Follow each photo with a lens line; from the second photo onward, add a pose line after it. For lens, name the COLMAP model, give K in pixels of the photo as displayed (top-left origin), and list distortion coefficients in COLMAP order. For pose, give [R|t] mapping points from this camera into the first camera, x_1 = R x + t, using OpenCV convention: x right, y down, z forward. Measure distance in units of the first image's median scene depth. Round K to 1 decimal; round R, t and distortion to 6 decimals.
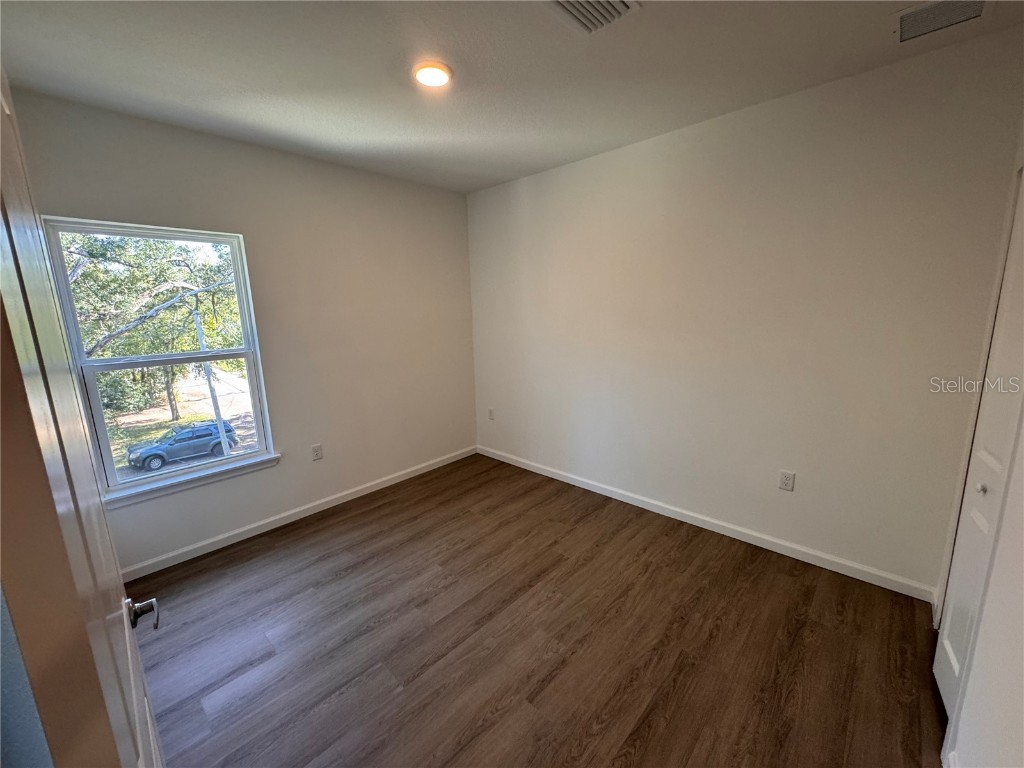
lens RADIAL K [[409.3, 0, 511.1], [0, 409.3, 383.5], [0, 0, 1]] dist [-0.001676, -0.000133]
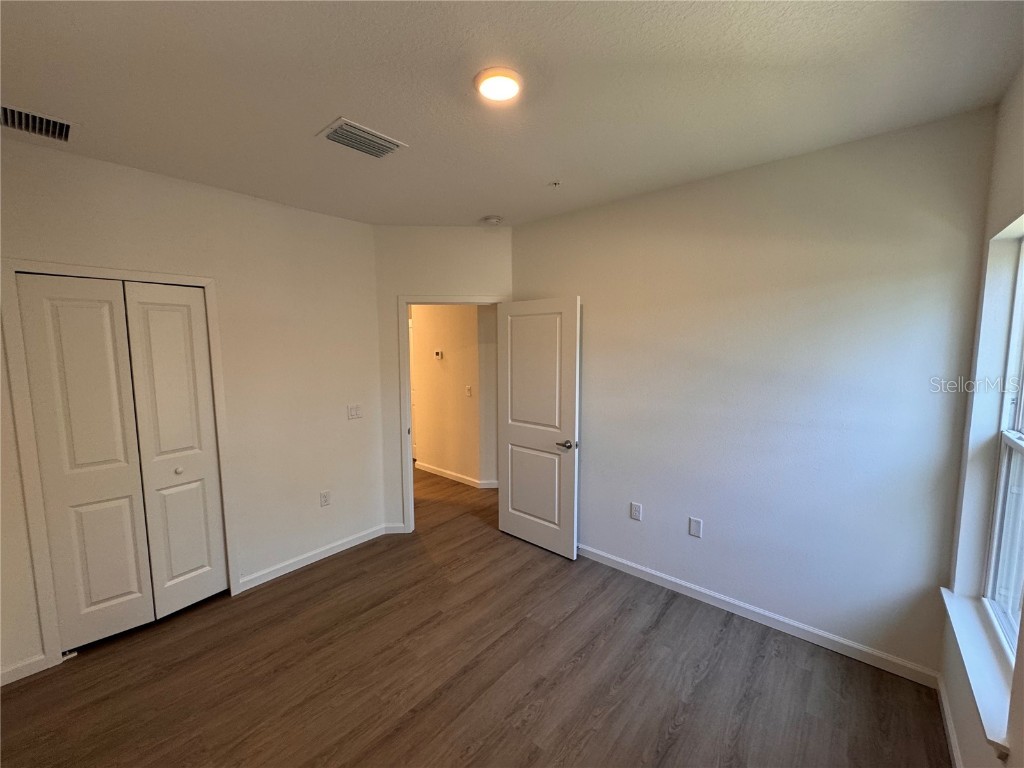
lens RADIAL K [[409.3, 0, 511.1], [0, 409.3, 383.5], [0, 0, 1]] dist [-0.001676, -0.000133]
pose [[-0.998608, 0.035098, -0.039371, -0.152047], [0.022535, 0.958810, 0.283154, -0.388813], [0.047688, 0.281873, -0.958266, 1.806392]]
